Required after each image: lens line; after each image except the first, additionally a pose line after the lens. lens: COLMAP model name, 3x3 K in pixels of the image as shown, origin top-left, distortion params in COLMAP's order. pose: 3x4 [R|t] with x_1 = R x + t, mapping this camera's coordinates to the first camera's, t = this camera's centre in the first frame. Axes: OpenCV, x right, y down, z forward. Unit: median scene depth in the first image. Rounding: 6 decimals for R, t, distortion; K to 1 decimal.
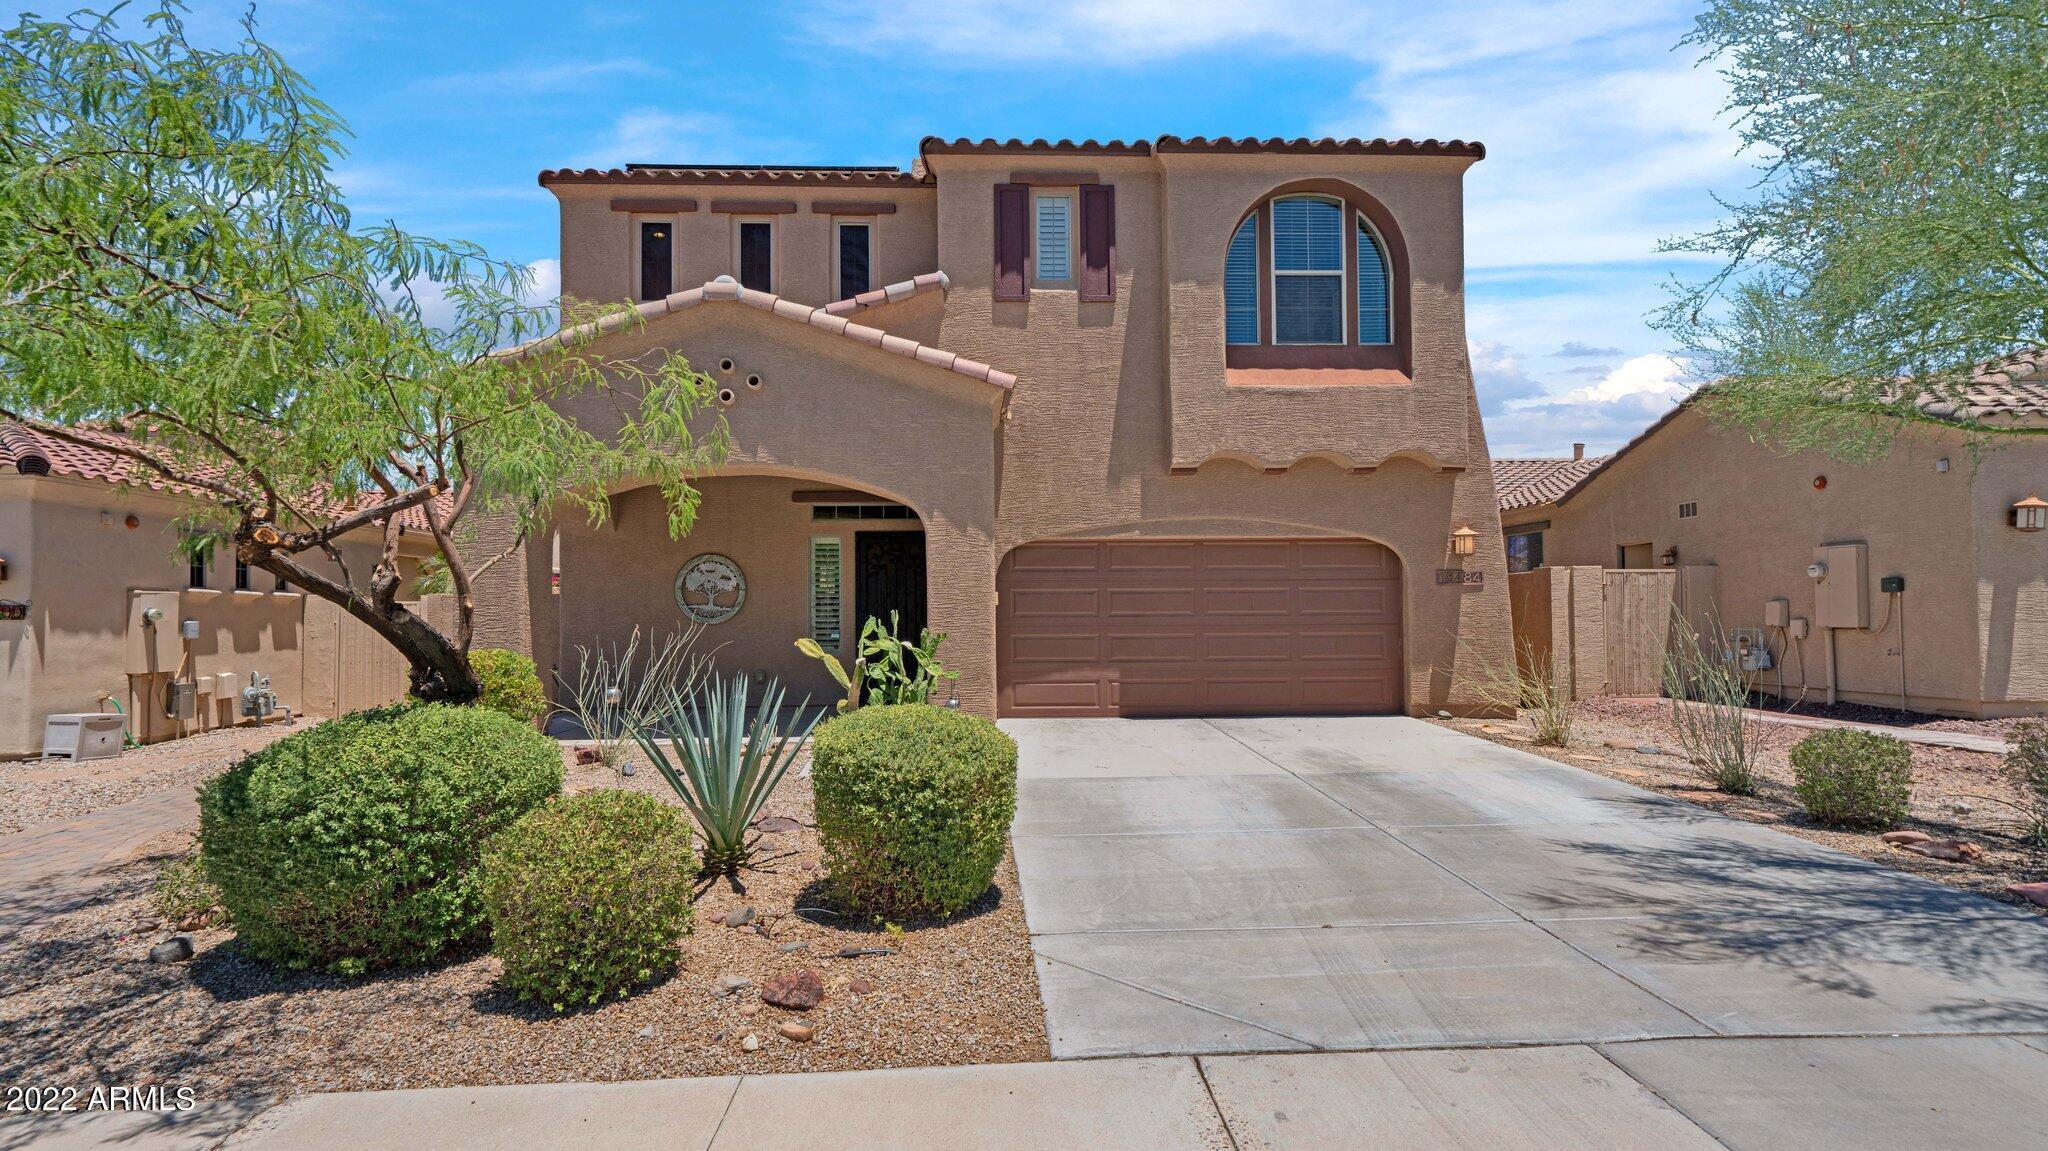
lens RADIAL K [[997.3, 0, 1024.0], [0, 997.3, 575.5], [0, 0, 1]] dist [0.016736, 0.000835]
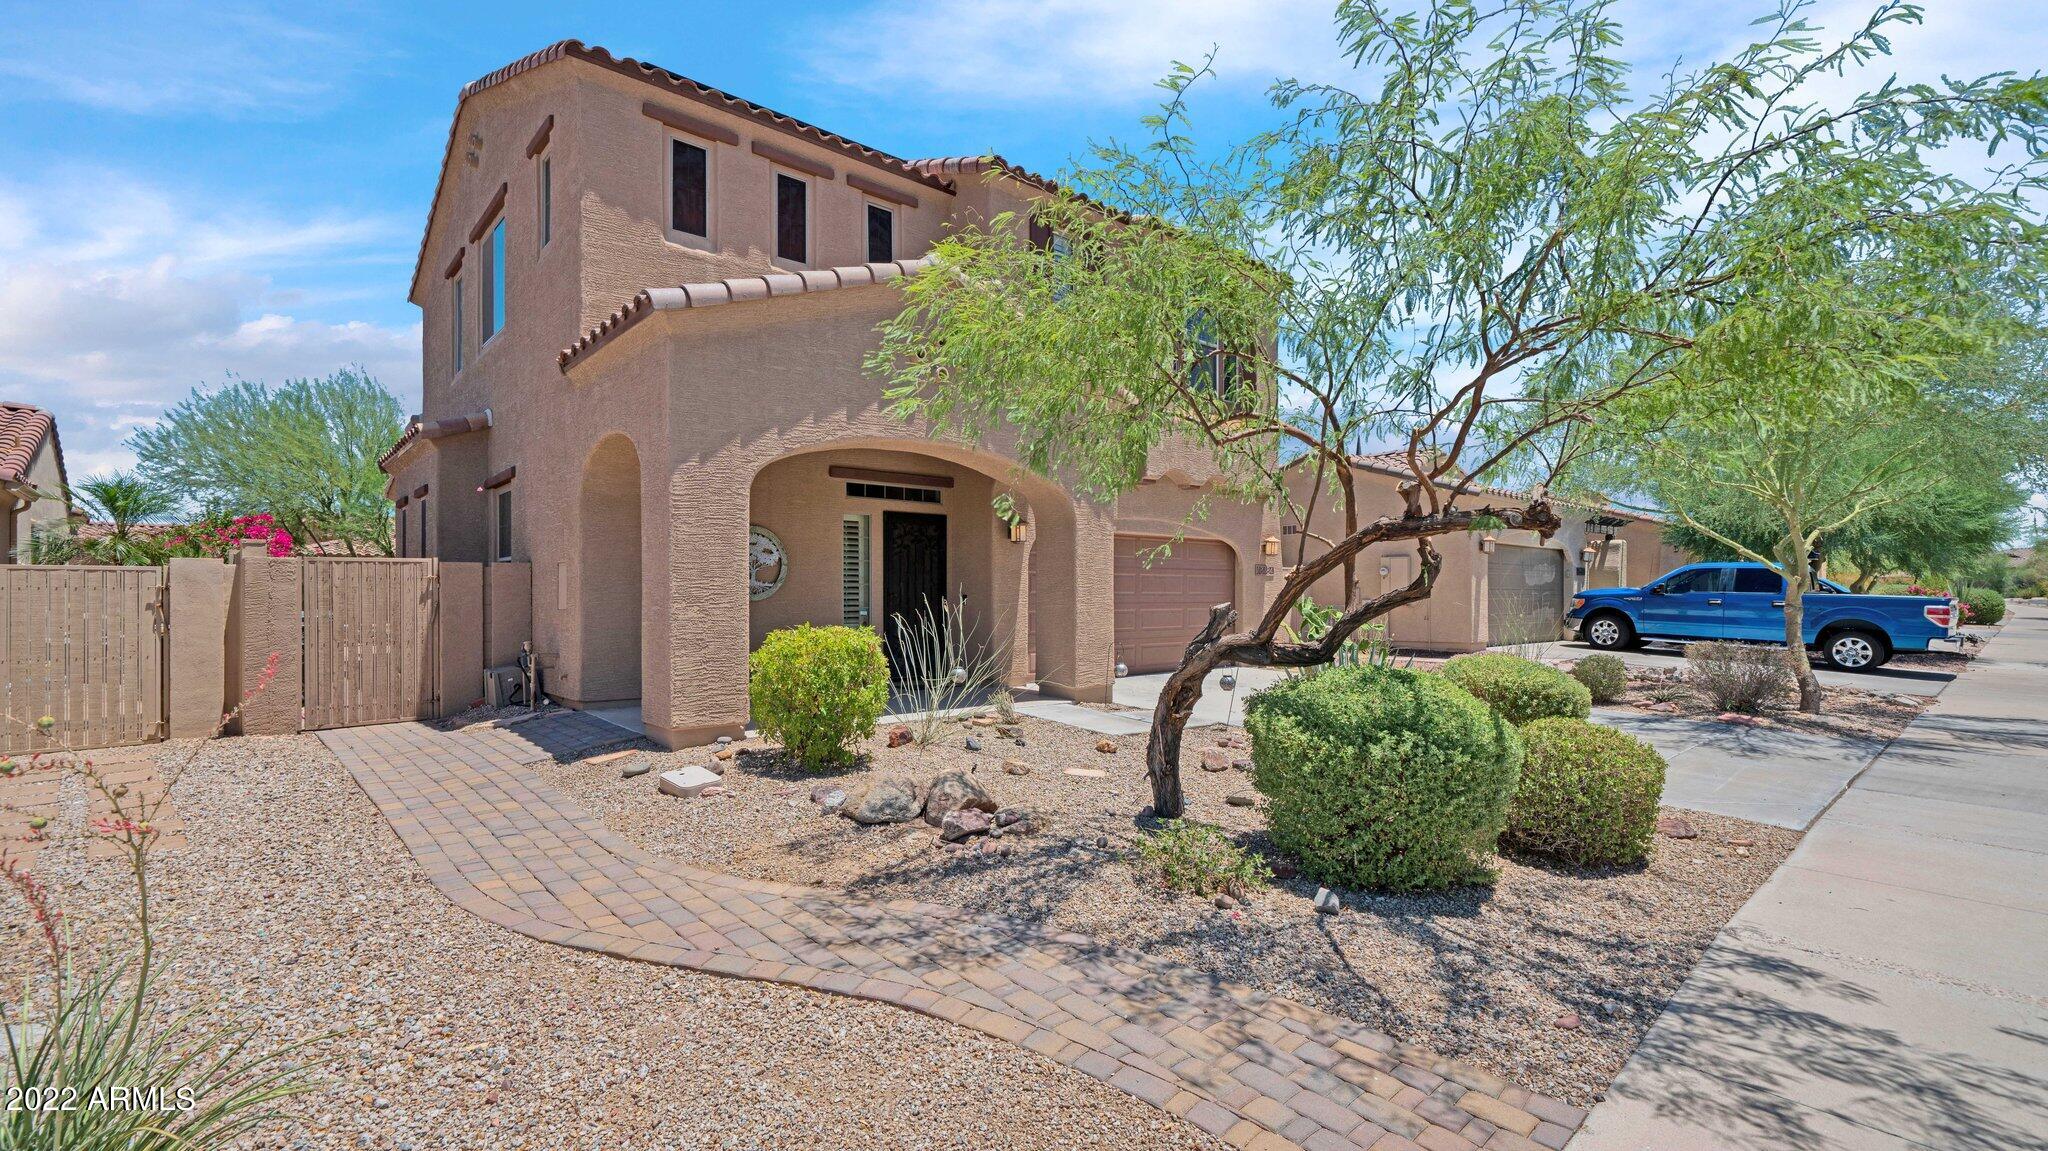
lens RADIAL K [[911.9, 0, 1024.0], [0, 911.9, 575.5], [0, 0, 1]] dist [0.018690, 0.000034]
pose [[0.772361, 0.020565, 0.634851, -0.689401], [-0.027786, 0.999613, 0.001423, 0.017451], [-0.634576, -0.018739, 0.772633, 0.198920]]
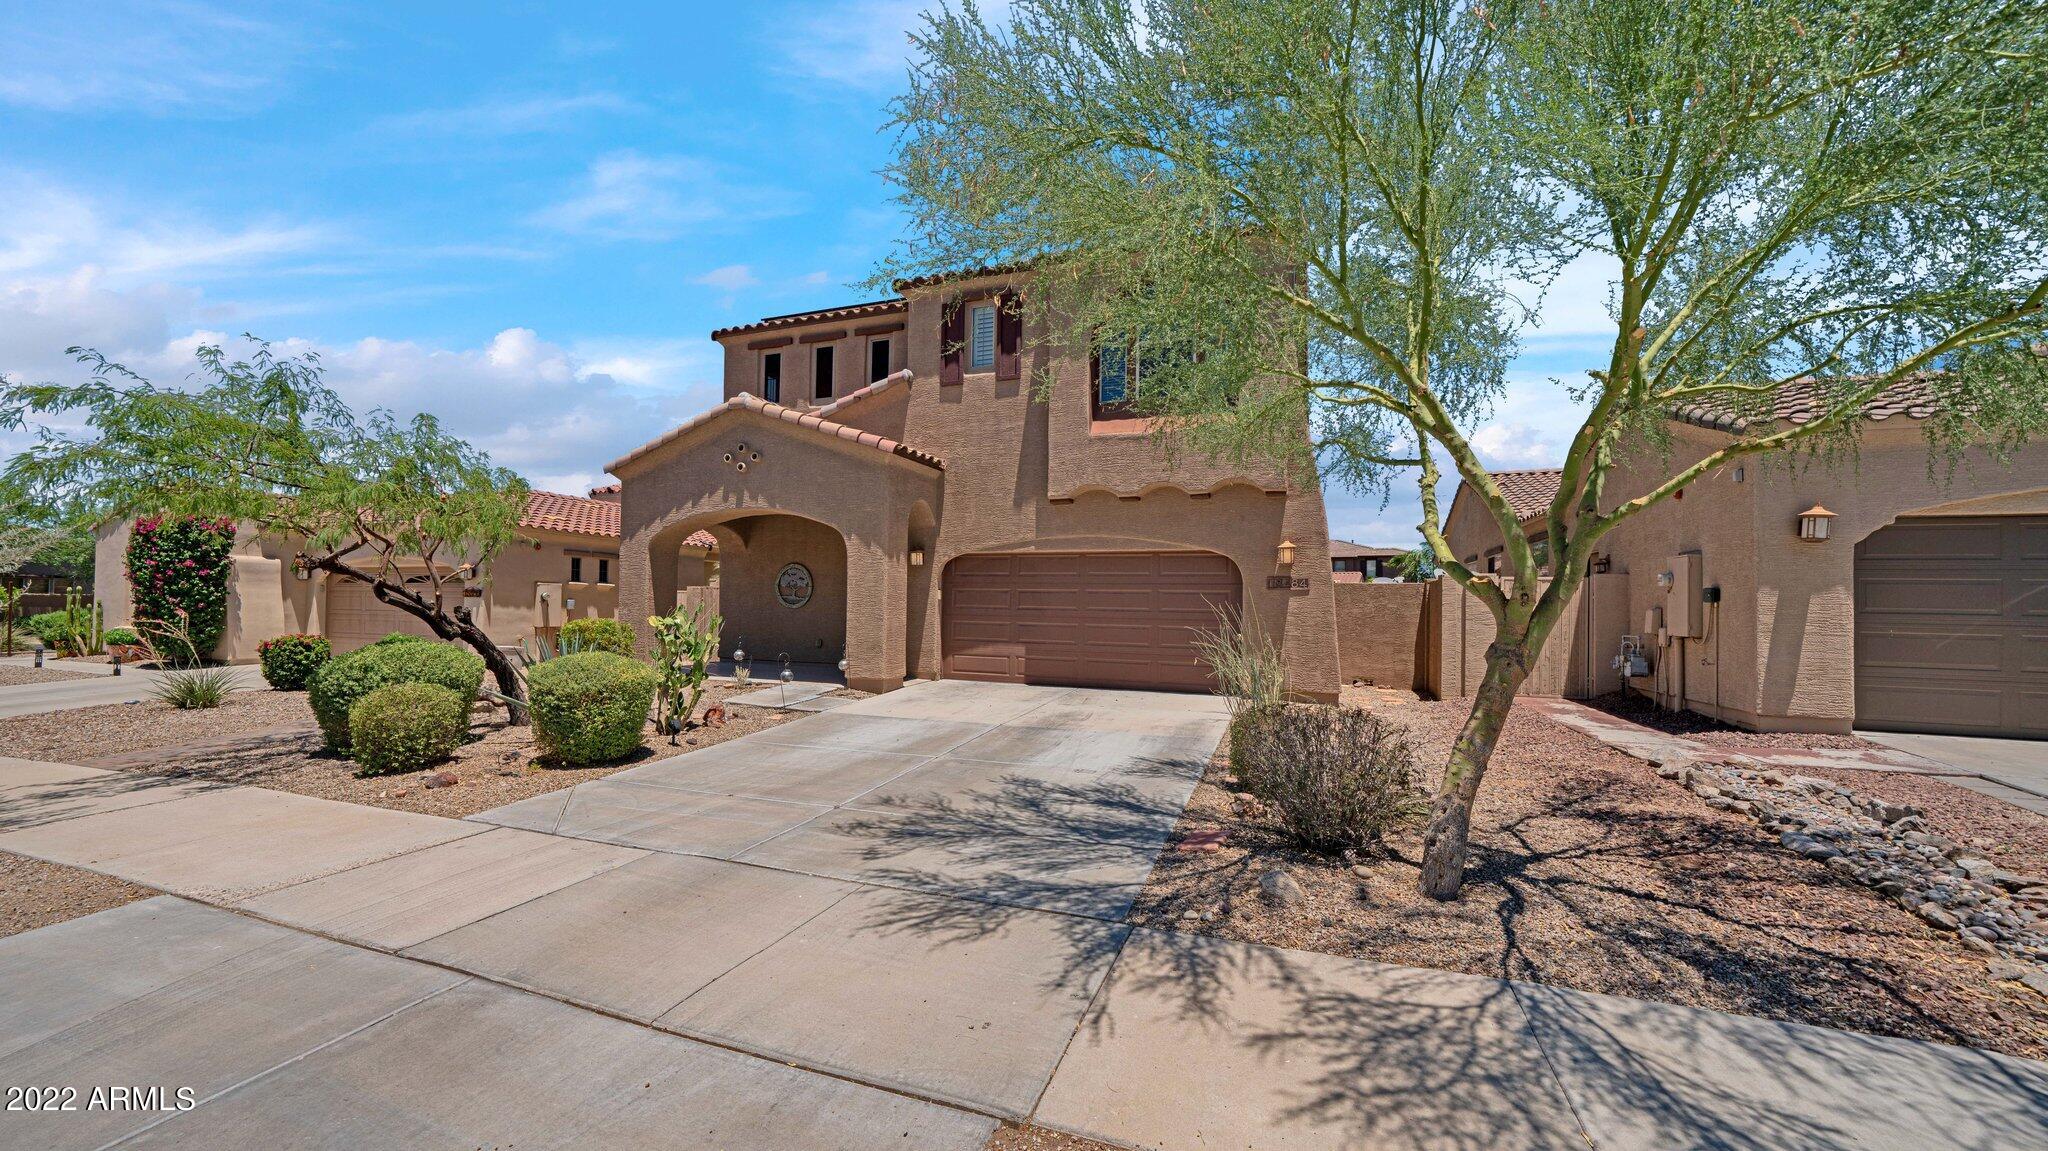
lens RADIAL K [[810.5, 0, 1009.6], [0, 810.5, 573.0], [0, 0, 1]] dist [-0.005821, -0.000192]
pose [[0.911404, 0.004823, -0.411485, 0.538877], [-0.005633, 0.999984, -0.000754, -0.007649], [0.411475, 0.003005, 0.911416, -0.012803]]
